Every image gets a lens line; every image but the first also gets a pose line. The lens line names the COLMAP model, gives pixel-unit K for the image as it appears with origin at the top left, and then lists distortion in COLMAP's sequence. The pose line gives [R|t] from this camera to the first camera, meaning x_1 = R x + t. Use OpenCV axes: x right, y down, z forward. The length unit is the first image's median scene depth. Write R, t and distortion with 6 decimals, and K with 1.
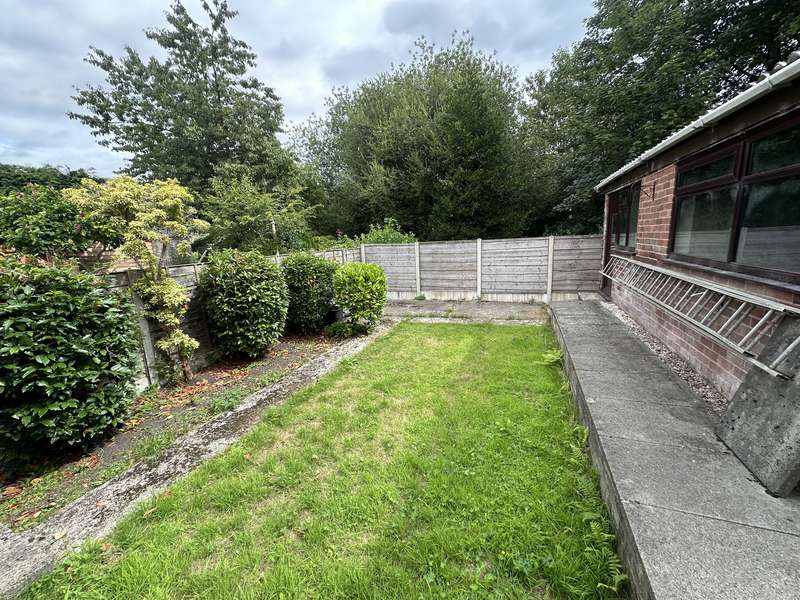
lens RADIAL K [[318.9, 0, 400.3], [0, 318.9, 298.1], [0, 0, 1]] dist [-0.001803, 0.000493]
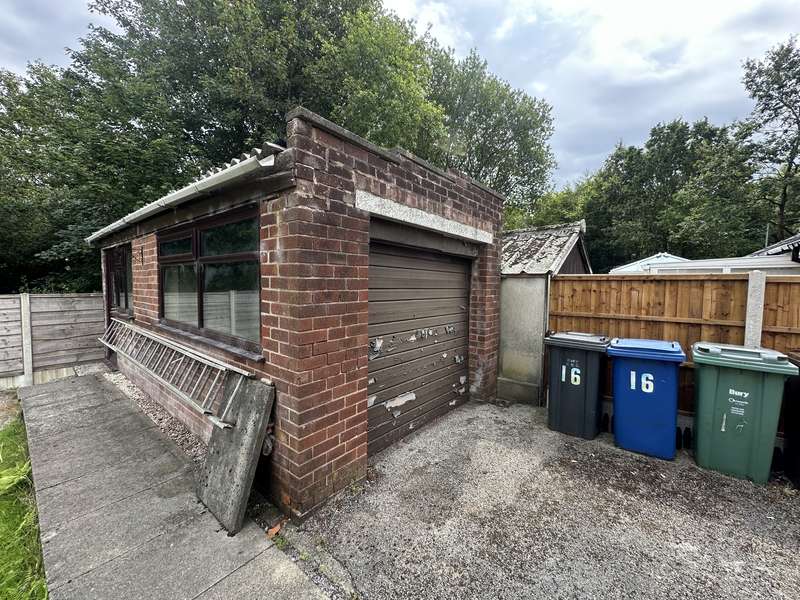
lens RADIAL K [[318.9, 0, 397.8], [0, 318.9, 296.1], [0, 0, 1]] dist [-0.001803, 0.000493]
pose [[0.320682, 0.008951, 0.947145, 0.096304], [0.152598, 0.986405, -0.060989, -0.025660], [-0.934814, 0.164090, 0.314957, -0.023141]]
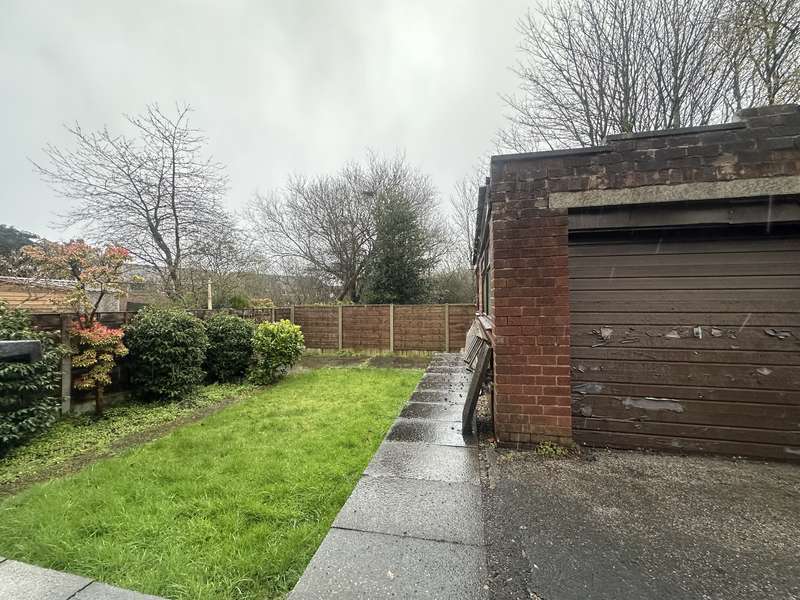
lens RADIAL K [[318.9, 0, 399.2], [0, 318.9, 293.2], [0, 0, 1]] dist [-0.001803, 0.000493]
pose [[0.990289, 0.040600, 0.132960, 0.160757], [-0.010860, 0.976076, -0.217160, 0.048438], [-0.138596, 0.213607, 0.967038, -0.229451]]
